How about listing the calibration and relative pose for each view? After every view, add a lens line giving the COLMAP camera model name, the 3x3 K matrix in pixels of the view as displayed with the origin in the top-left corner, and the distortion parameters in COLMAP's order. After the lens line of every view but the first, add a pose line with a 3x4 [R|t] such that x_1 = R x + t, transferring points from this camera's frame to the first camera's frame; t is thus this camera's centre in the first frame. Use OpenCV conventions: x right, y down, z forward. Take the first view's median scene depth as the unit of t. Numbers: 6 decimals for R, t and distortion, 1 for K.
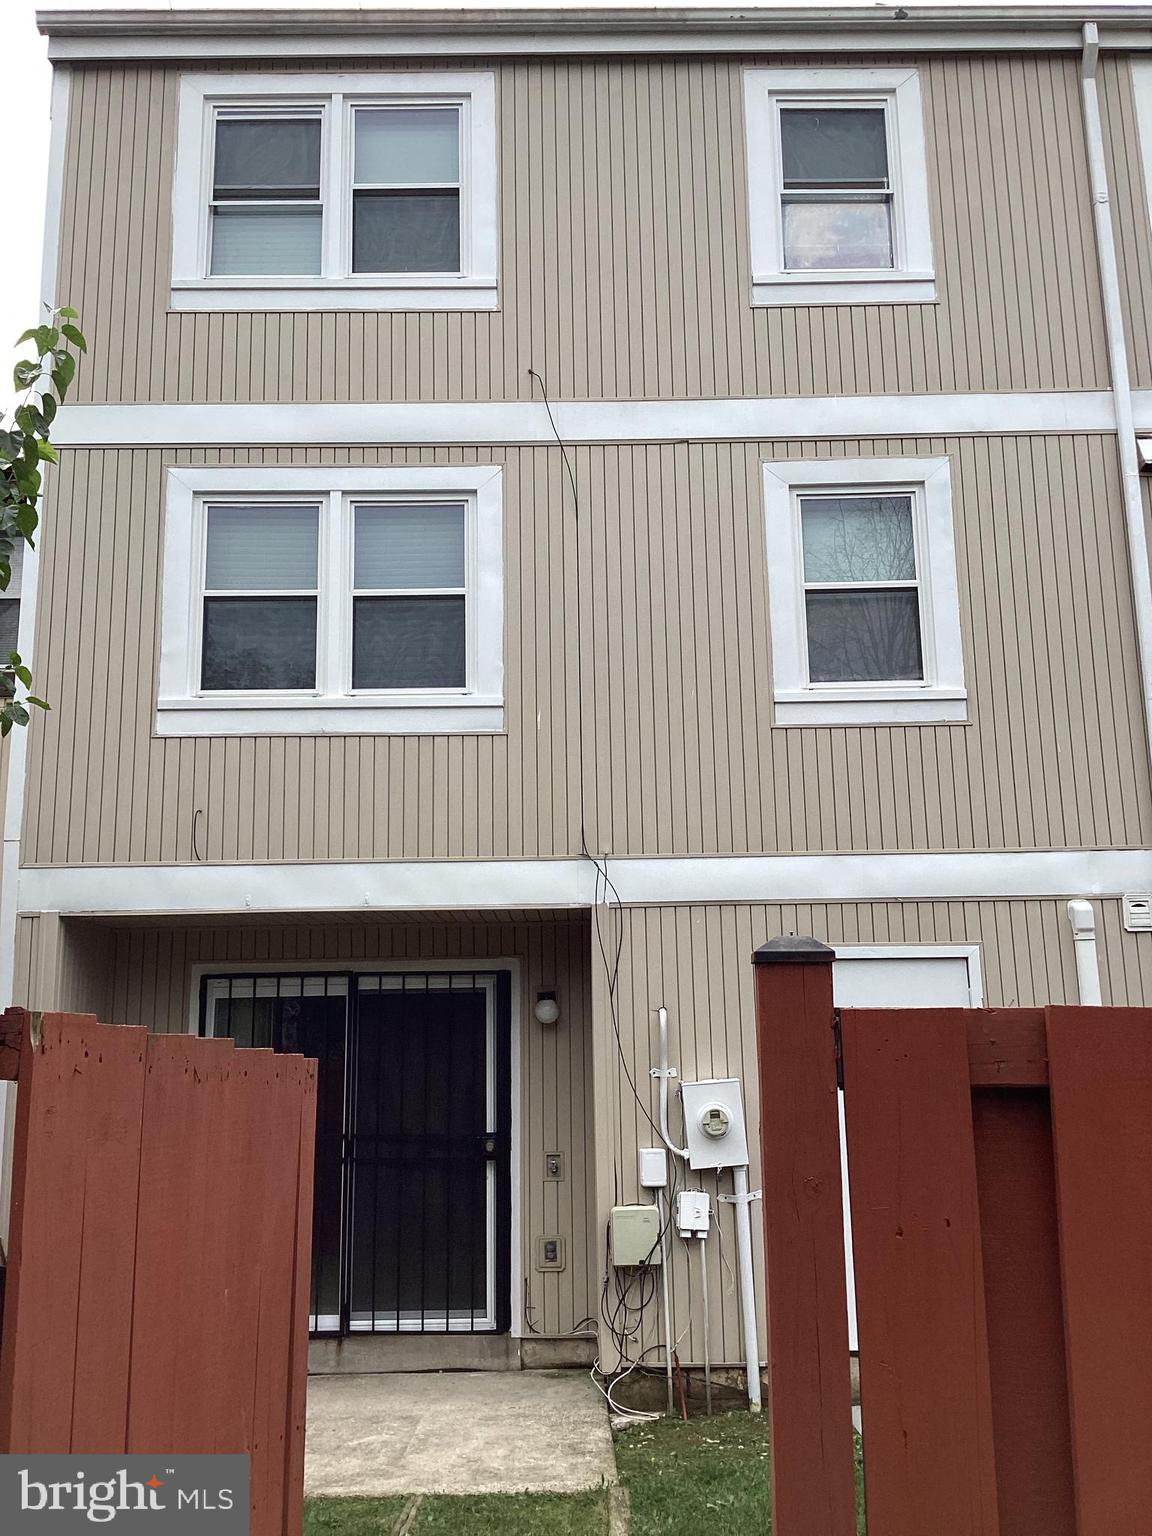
lens RADIAL K [[1422.8, 0, 576.0], [0, 1422.8, 768.0], [0, 0, 1]] dist [0.133757, -0.285500]
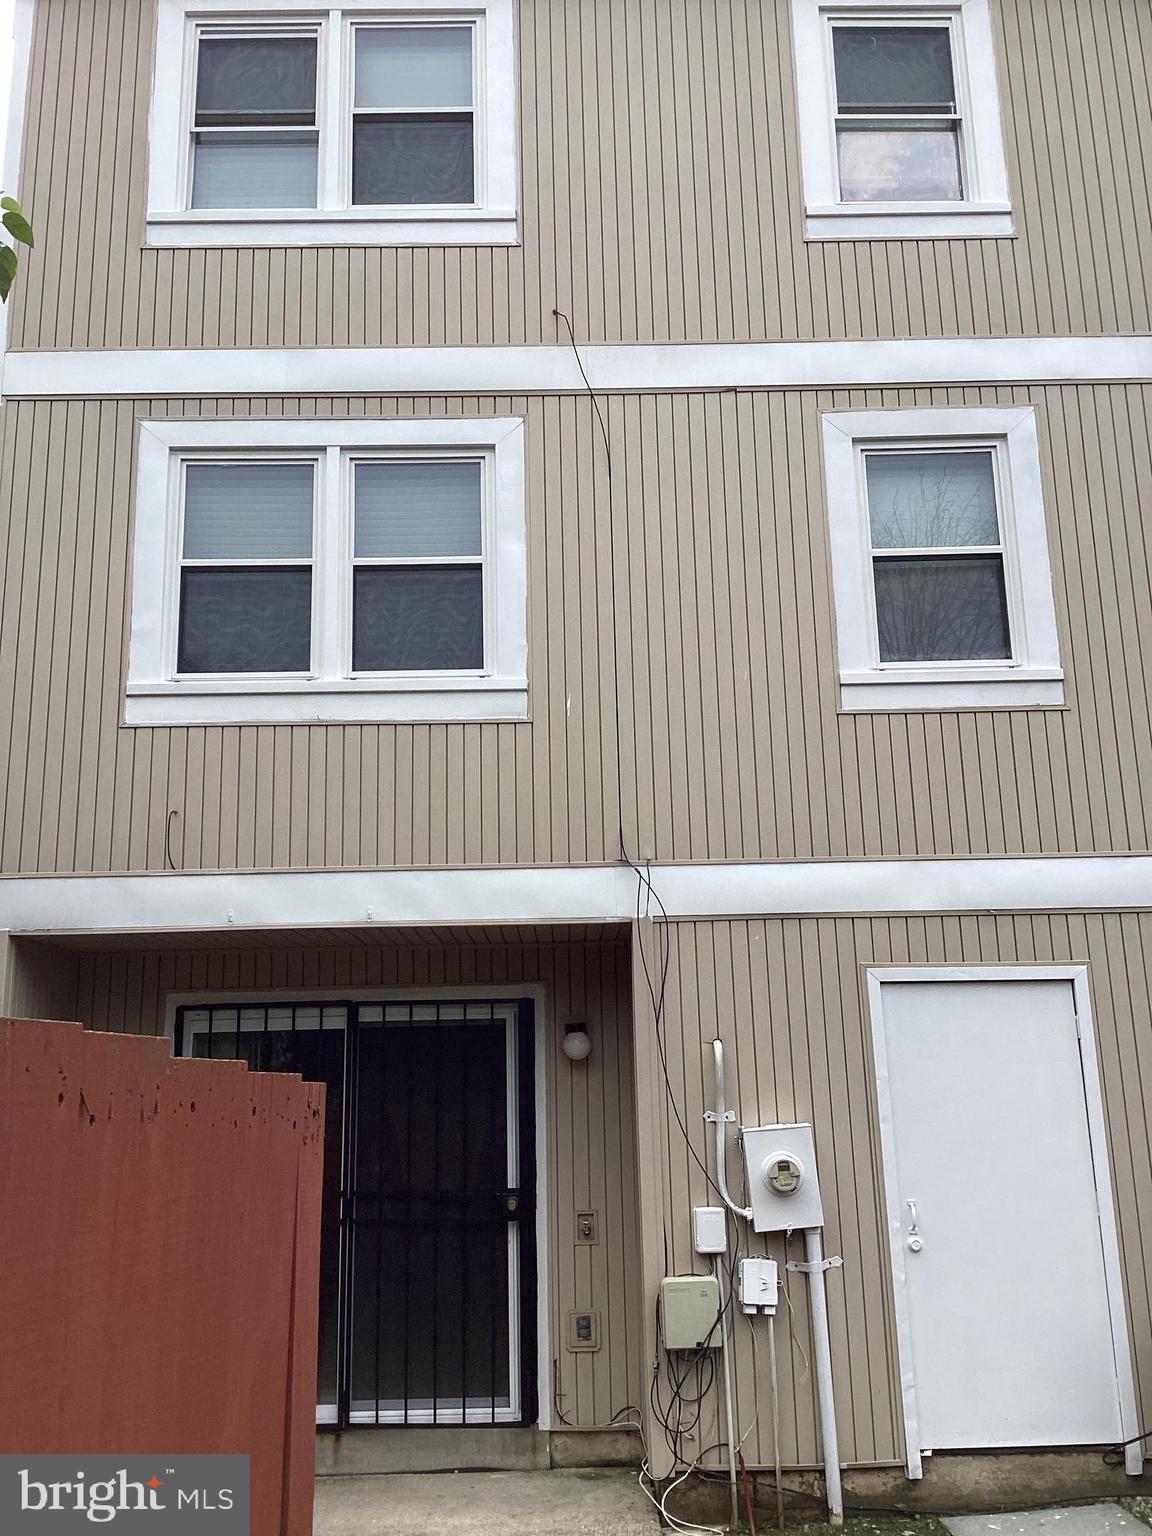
lens RADIAL K [[1422.8, 0, 576.0], [0, 1422.8, 768.0], [0, 0, 1]] dist [0.133757, -0.285500]
pose [[0.999982, -0.004447, 0.004045, -0.024321], [0.004572, 0.999496, -0.031418, 0.030249], [-0.003904, 0.031436, 0.999498, 0.133228]]
